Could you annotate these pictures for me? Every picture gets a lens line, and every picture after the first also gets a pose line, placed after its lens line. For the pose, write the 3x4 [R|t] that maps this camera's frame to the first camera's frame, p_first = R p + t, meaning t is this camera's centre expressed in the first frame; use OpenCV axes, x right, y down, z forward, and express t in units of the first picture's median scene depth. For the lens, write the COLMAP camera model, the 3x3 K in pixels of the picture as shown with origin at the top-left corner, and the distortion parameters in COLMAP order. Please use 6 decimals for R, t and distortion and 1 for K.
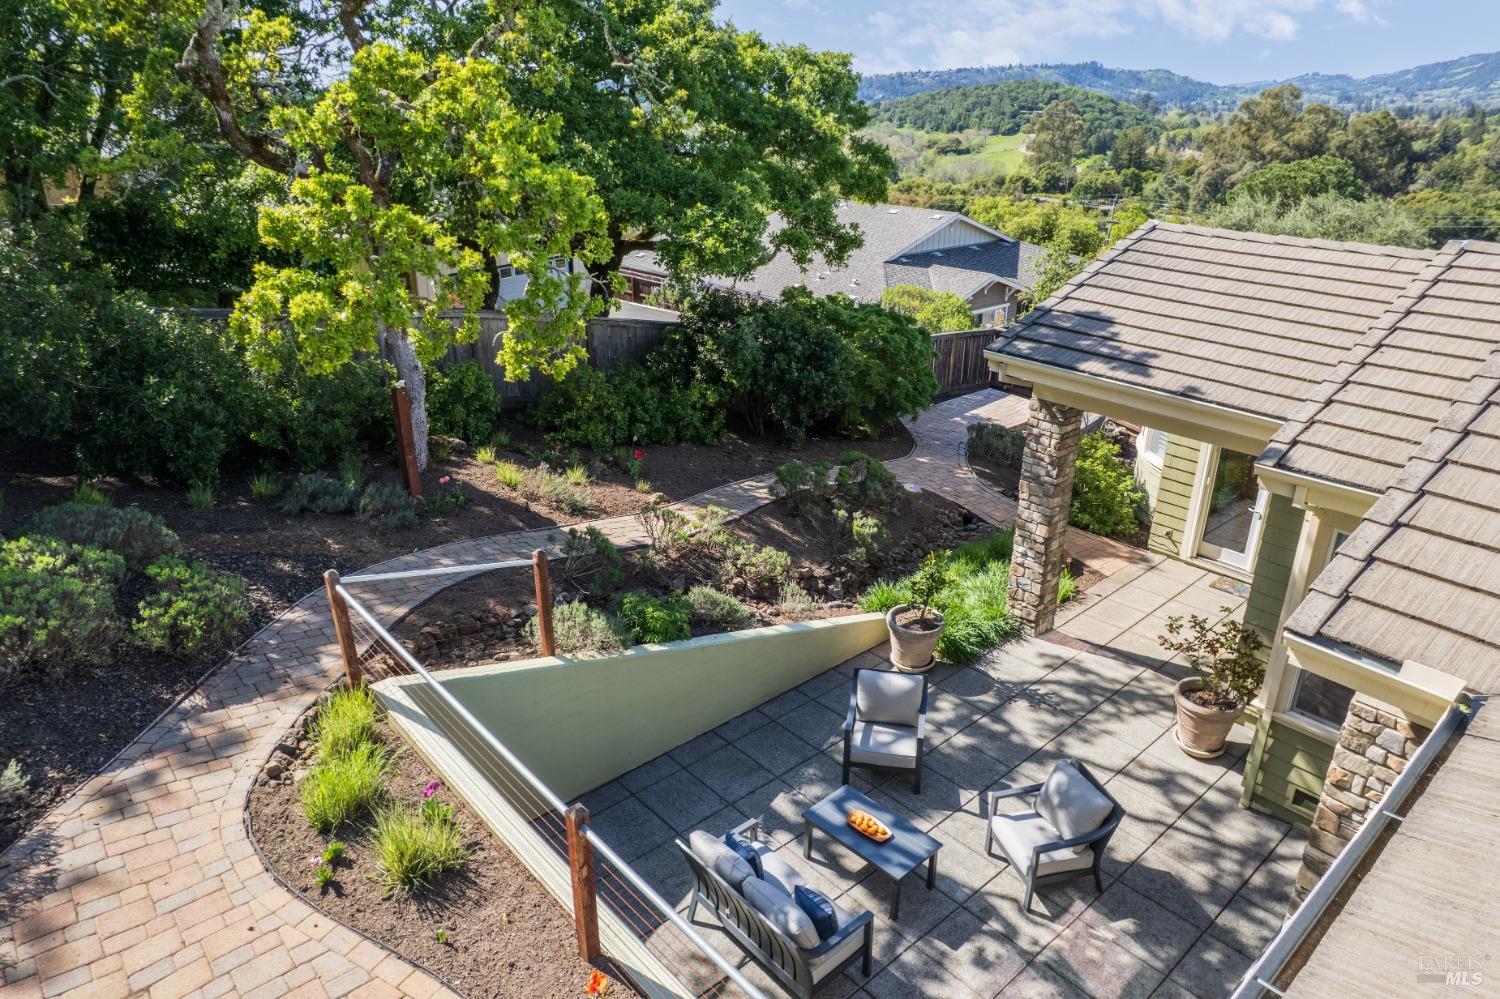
lens RADIAL K [[981.9, 0, 750.0], [0, 981.9, 499.5], [0, 0, 1]] dist [-0.075872, 0.073423]
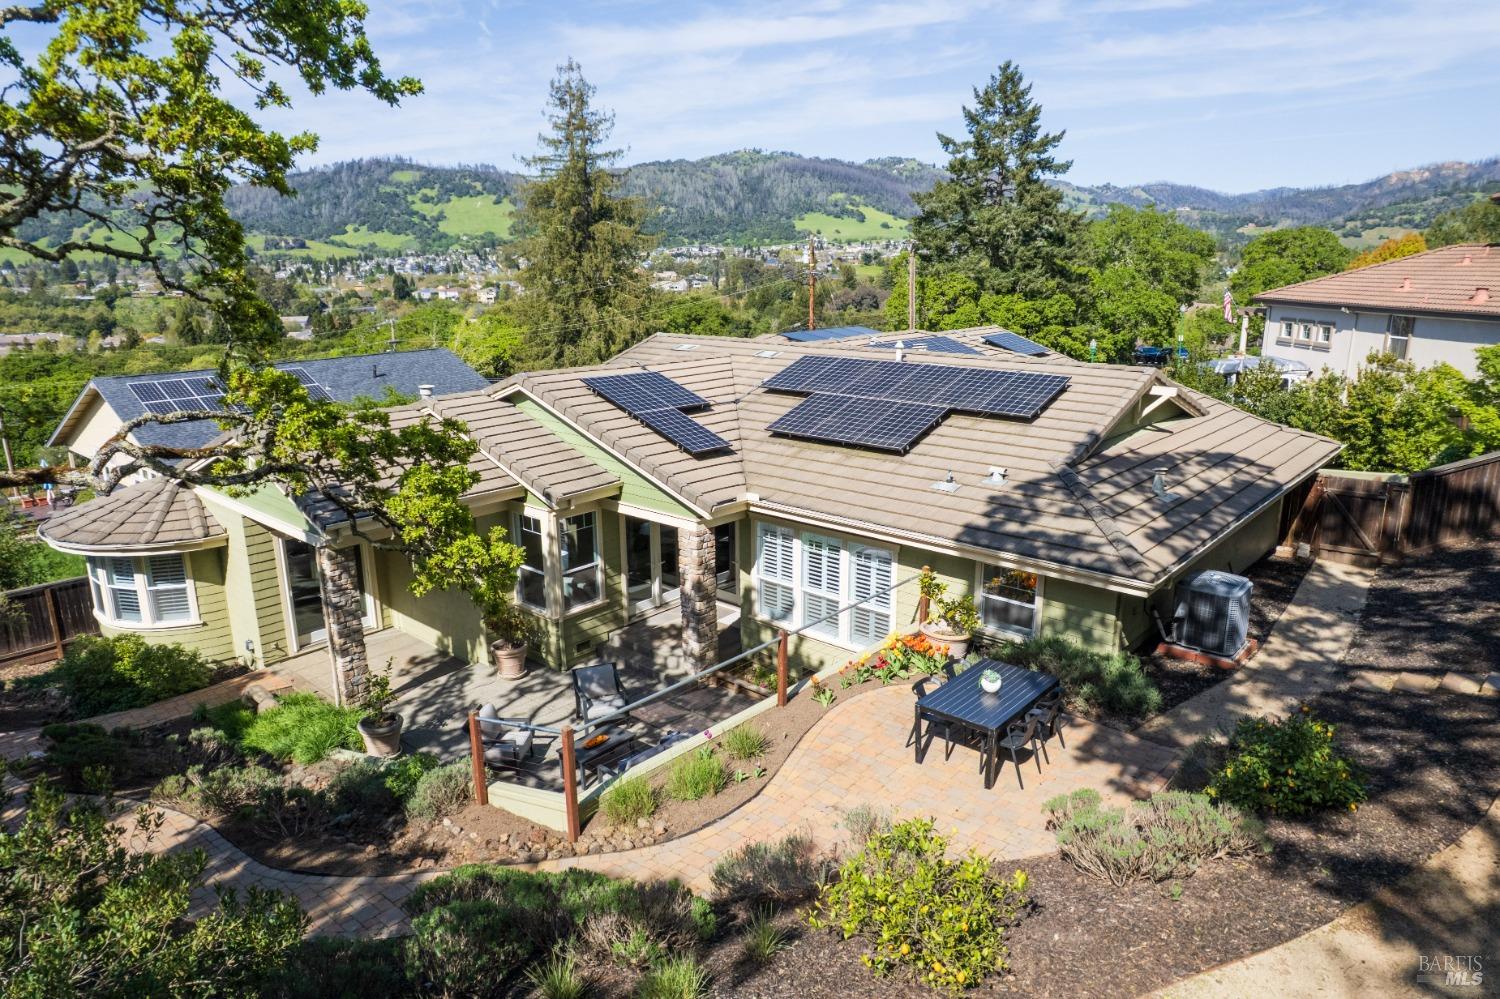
lens RADIAL K [[952.2, 0, 754.0], [0, 952.2, 501.1], [0, 0, 1]] dist [-0.076857, 0.060155]
pose [[-0.120304, -0.247973, 0.961268, -1.090957], [0.397073, 0.875452, 0.275530, -0.305168], [-0.909868, 0.414841, -0.006856, 0.429543]]
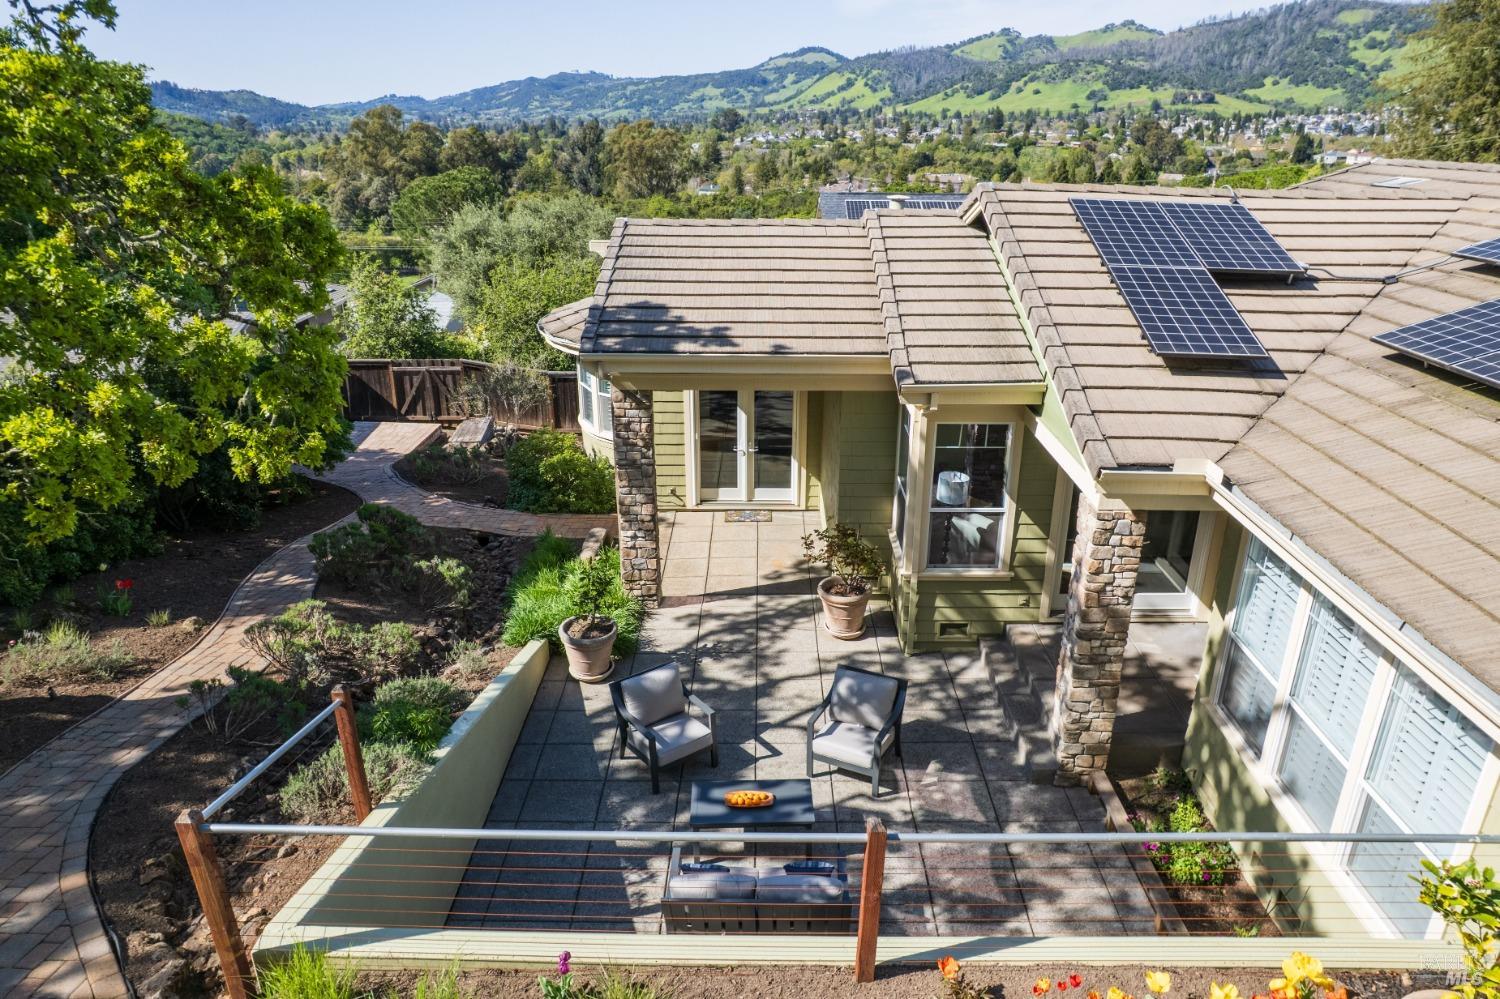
lens RADIAL K [[959.4, 0, 753.9], [0, 959.4, 498.1], [0, 0, 1]] dist [-0.075911, 0.067142]
pose [[0.671703, -0.277410, 0.686920, -0.363626], [0.291674, 0.951381, 0.098999, -0.053015], [-0.680986, 0.133859, 0.719958, 0.166396]]
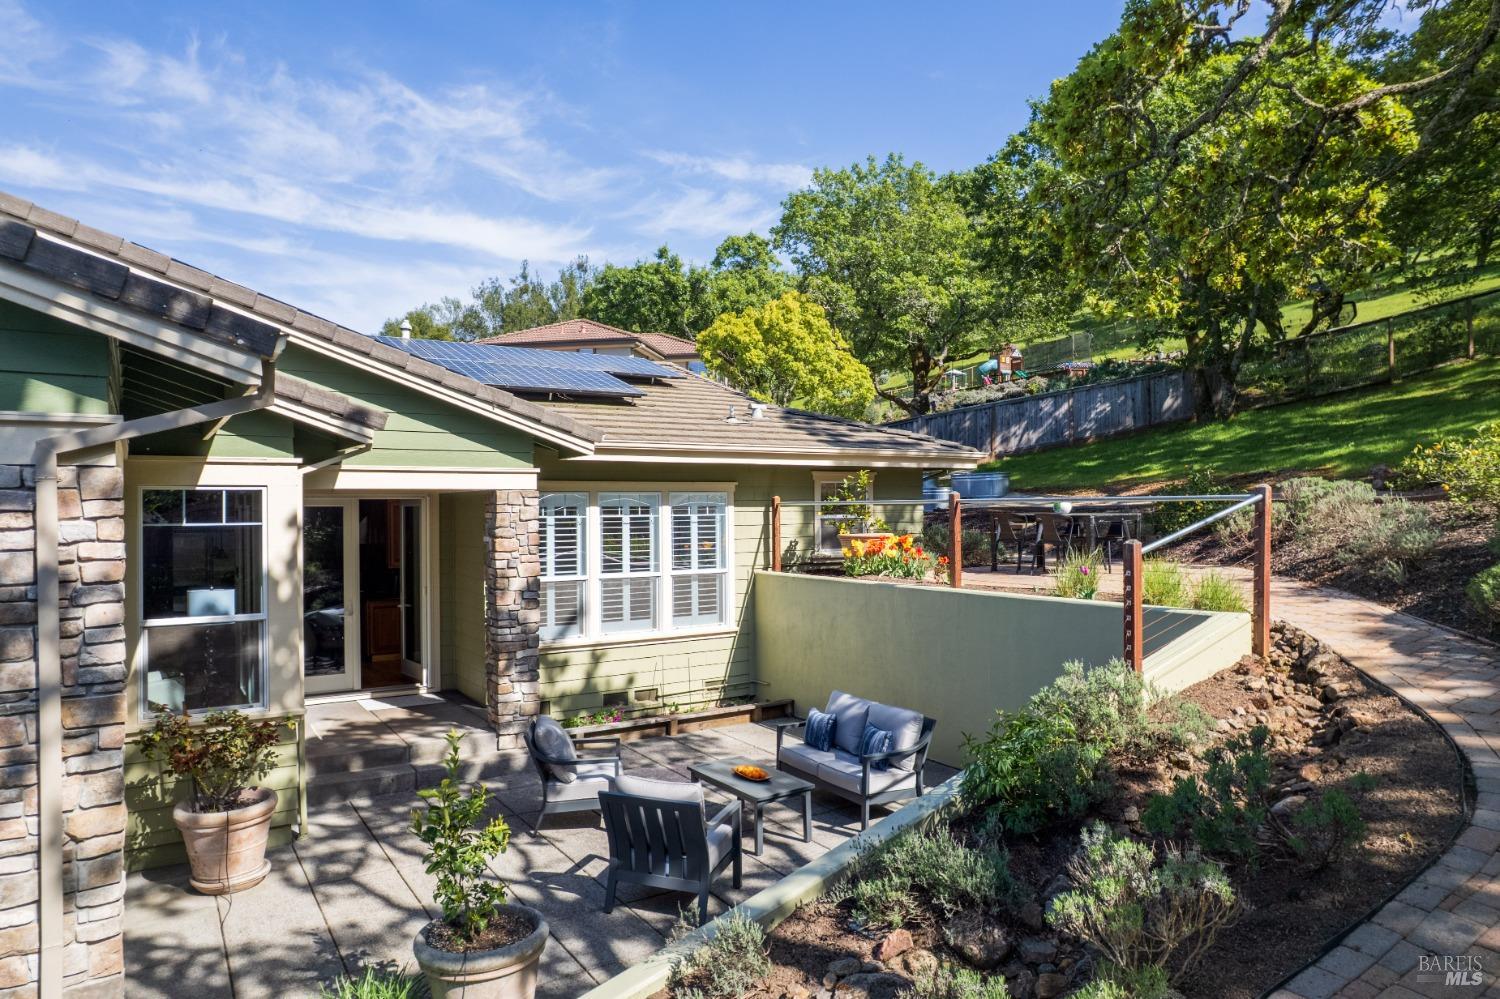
lens RADIAL K [[952.2, 0, 754.0], [0, 952.2, 501.1], [0, 0, 1]] dist [-0.076857, 0.060155]
pose [[-0.990260, 0.004957, 0.139142, -0.007048], [0.058873, 0.920534, 0.386200, -0.223398], [-0.126170, 0.390630, -0.911860, 1.336896]]
